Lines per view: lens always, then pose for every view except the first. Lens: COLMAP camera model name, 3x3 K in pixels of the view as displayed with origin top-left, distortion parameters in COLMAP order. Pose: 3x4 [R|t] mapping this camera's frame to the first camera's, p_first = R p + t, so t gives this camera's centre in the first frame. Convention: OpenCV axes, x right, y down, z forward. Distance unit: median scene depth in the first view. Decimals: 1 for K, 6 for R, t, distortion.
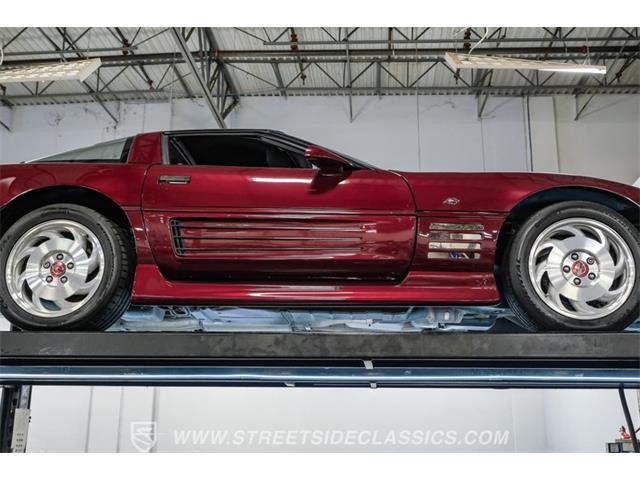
lens RADIAL K [[636.8, 0, 320.4], [0, 636.8, 255.2], [0, 0, 1]] dist [-0.001103, -0.005671]
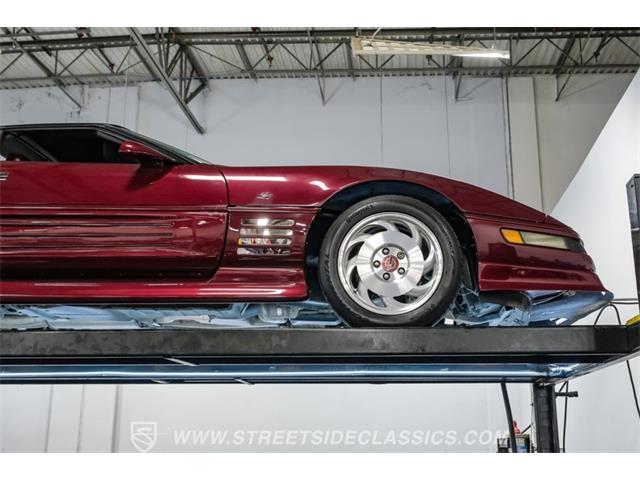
lens RADIAL K [[667.9, 0, 320.3], [0, 667.9, 237.4], [0, 0, 1]] dist [-0.005899, 0.005178]
pose [[0.999961, -0.008476, 0.002570, 0.047089], [0.008495, 0.999934, -0.007797, -0.001927], [-0.002503, 0.007818, 0.999966, -0.006395]]
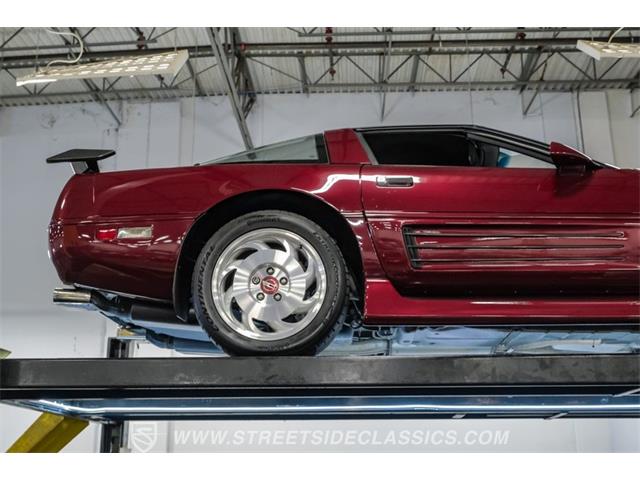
lens RADIAL K [[713.0, 0, 320.4], [0, 713.0, 243.2], [0, 0, 1]] dist [-0.006705, -0.000491]
pose [[0.999922, -0.009695, 0.007937, -0.058022], [0.009994, 0.999208, -0.038521, 0.000515], [-0.007557, 0.038597, 0.999226, 0.003714]]
